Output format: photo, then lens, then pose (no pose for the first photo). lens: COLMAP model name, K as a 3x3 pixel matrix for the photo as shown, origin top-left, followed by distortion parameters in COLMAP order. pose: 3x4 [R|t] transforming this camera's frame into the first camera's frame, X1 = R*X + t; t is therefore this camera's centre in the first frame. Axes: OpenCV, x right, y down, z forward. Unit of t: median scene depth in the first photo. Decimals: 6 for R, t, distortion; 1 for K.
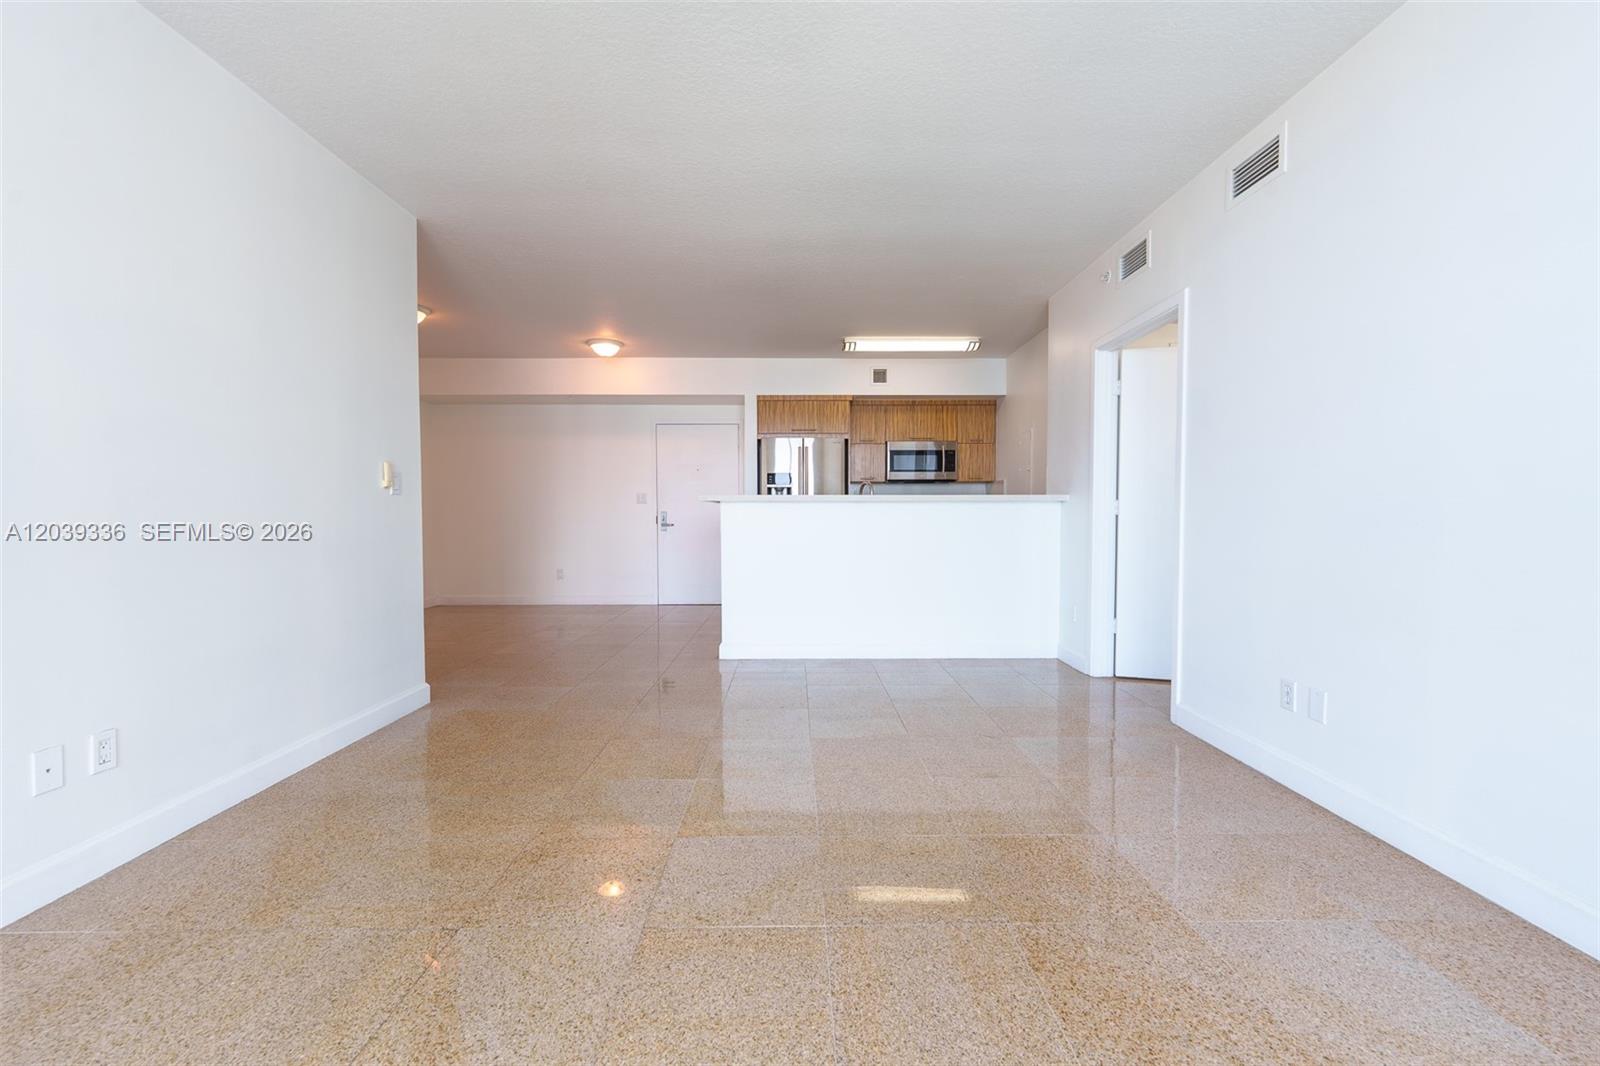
lens RADIAL K [[642.9, 0, 799.1], [0, 642.9, 535.5], [0, 0, 1]] dist [0.000904, -0.000313]
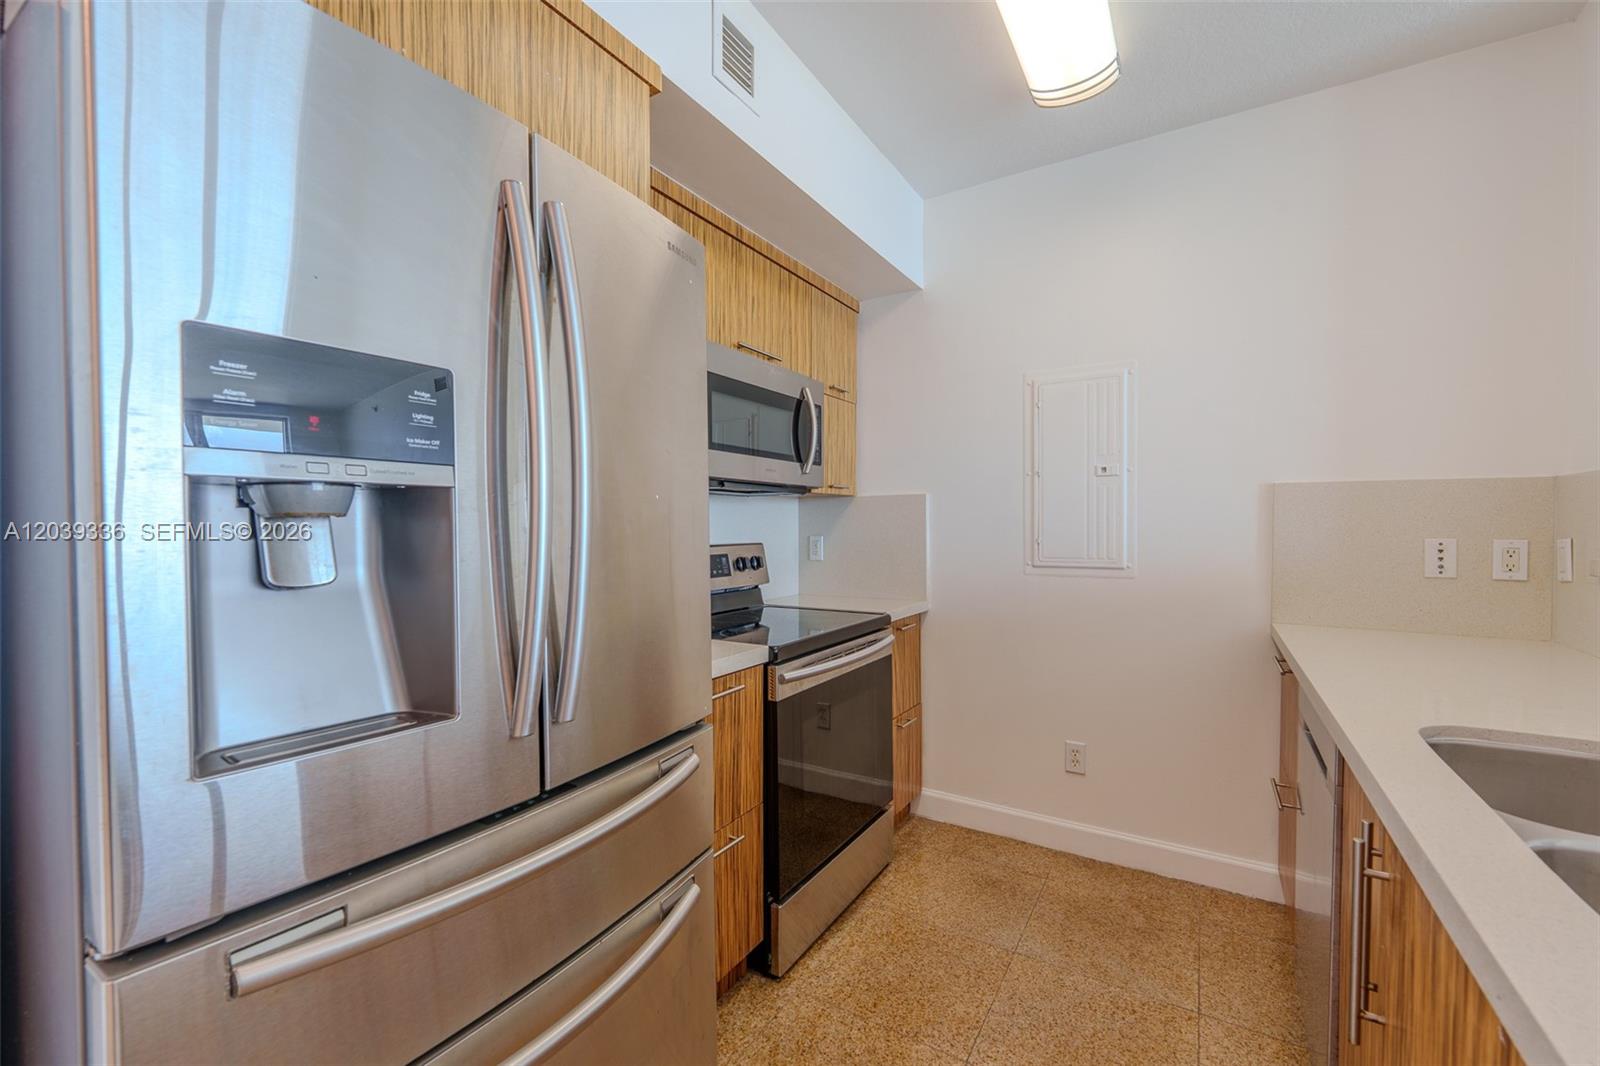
lens RADIAL K [[658.6, 0, 800.5], [0, 658.6, 536.9], [0, 0, 1]] dist [-0.000236, -0.000348]
pose [[0.530649, -0.013676, 0.847481, -0.079075], [0.030287, 0.999537, -0.002834, -0.061350], [-0.847050, 0.027172, 0.530818, 0.848063]]
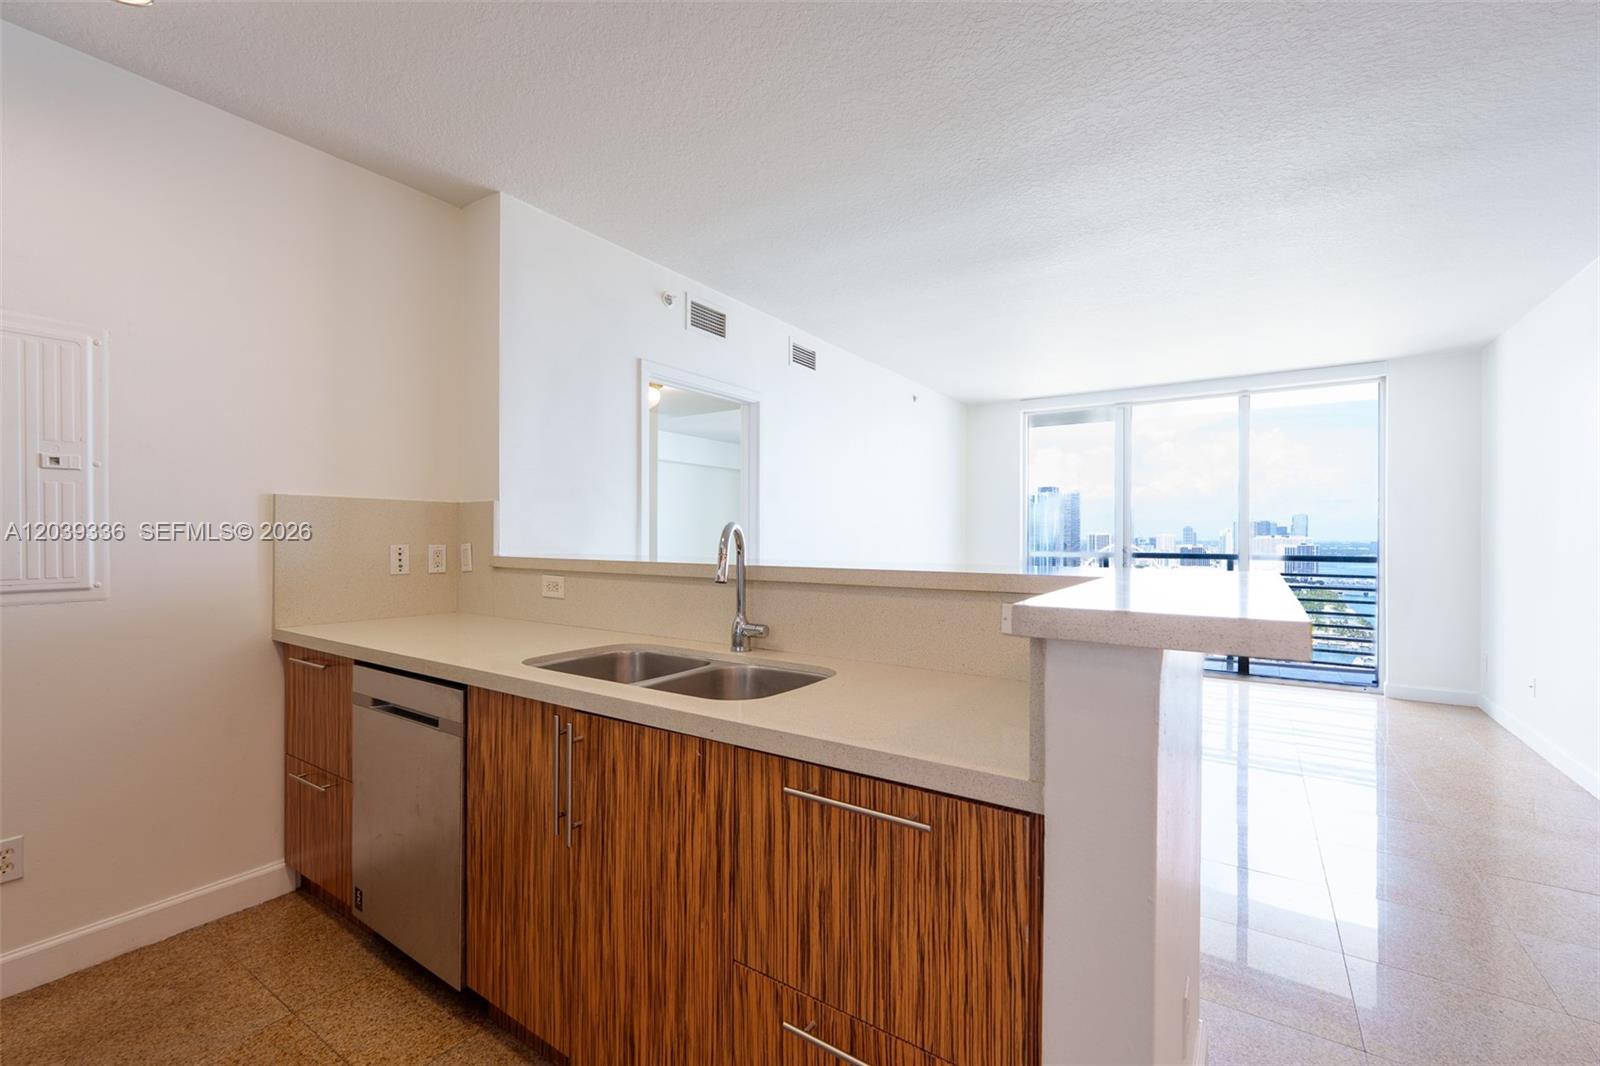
lens RADIAL K [[675.3, 0, 799.7], [0, 675.3, 537.8], [0, 0, 1]] dist [-0.000705, -0.000325]
pose [[-0.825830, -0.002439, 0.563915, -0.098266], [0.019195, 0.999290, 0.032433, -0.065209], [-0.563593, 0.037609, -0.825196, 0.957099]]
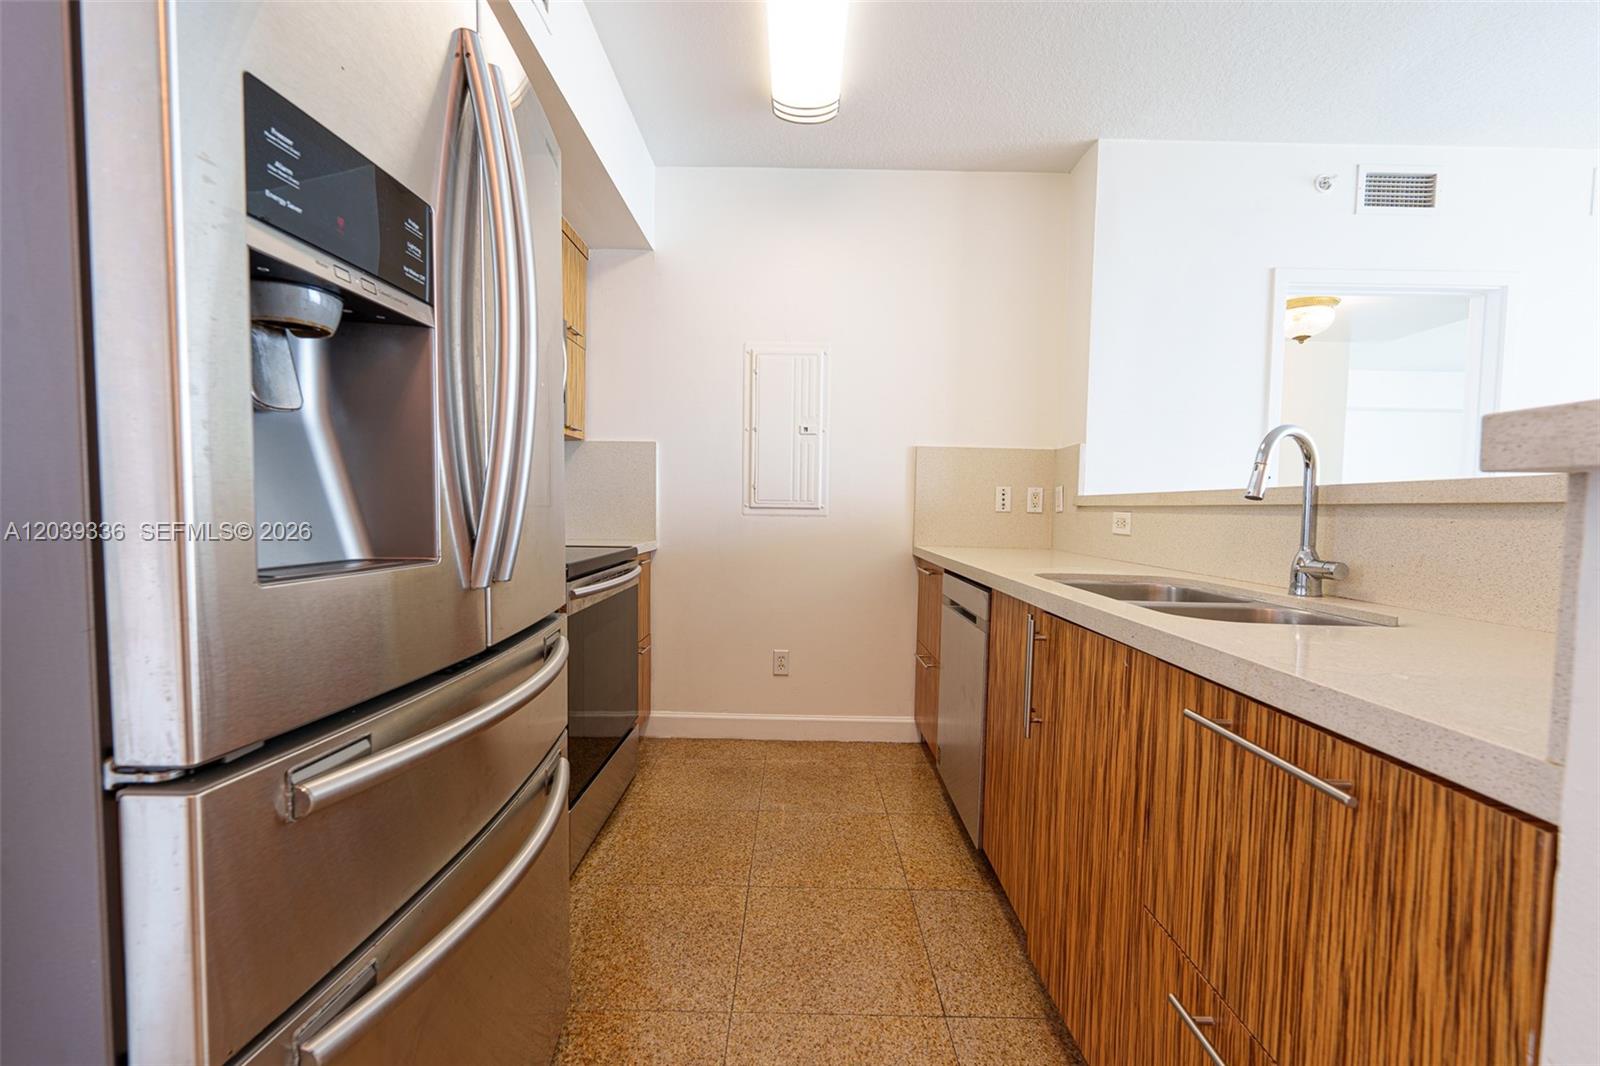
lens RADIAL K [[642.9, 0, 799.1], [0, 642.9, 535.5], [0, 0, 1]] dist [0.000904, -0.000313]
pose [[0.012164, -0.040182, 0.999118, -0.127382], [0.015376, 0.999082, 0.039993, -0.038906], [-0.999808, 0.014876, 0.012771, 0.898532]]
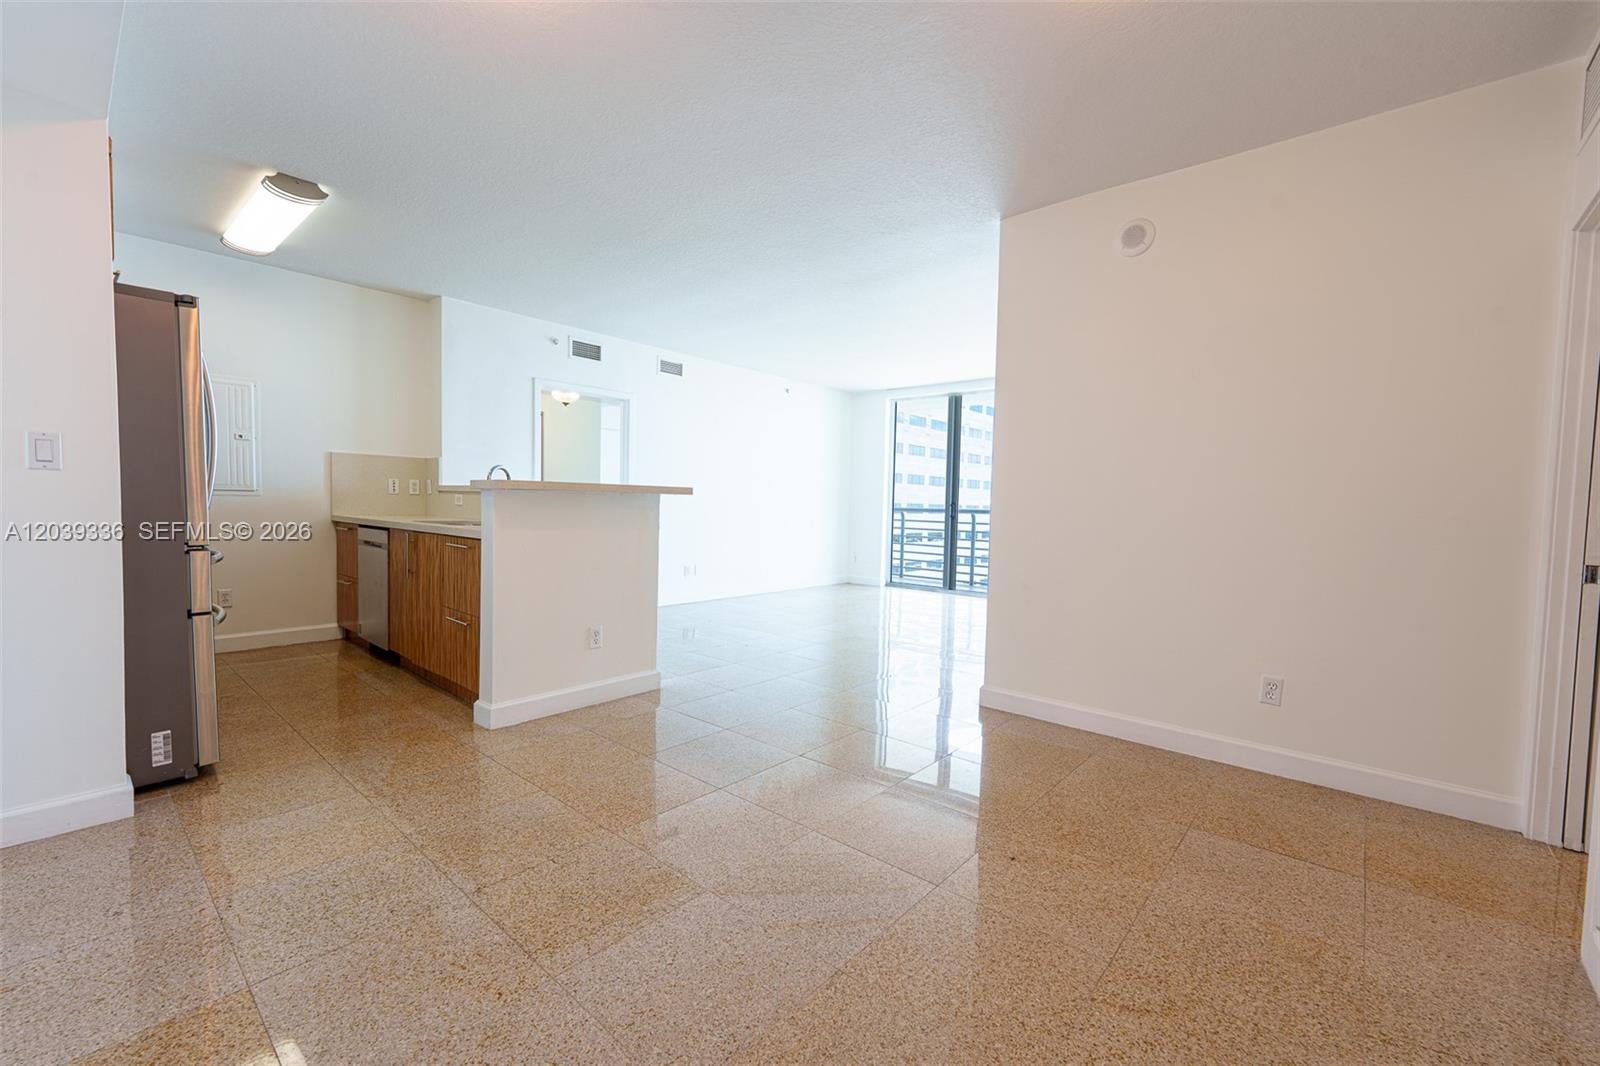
lens RADIAL K [[658.6, 0, 800.5], [0, 658.6, 536.9], [0, 0, 1]] dist [-0.000236, -0.000348]
pose [[-0.747212, -0.048980, 0.662779, -0.549028], [0.001910, 0.997118, 0.075841, -0.042440], [-0.664583, 0.057935, -0.744965, 1.023848]]
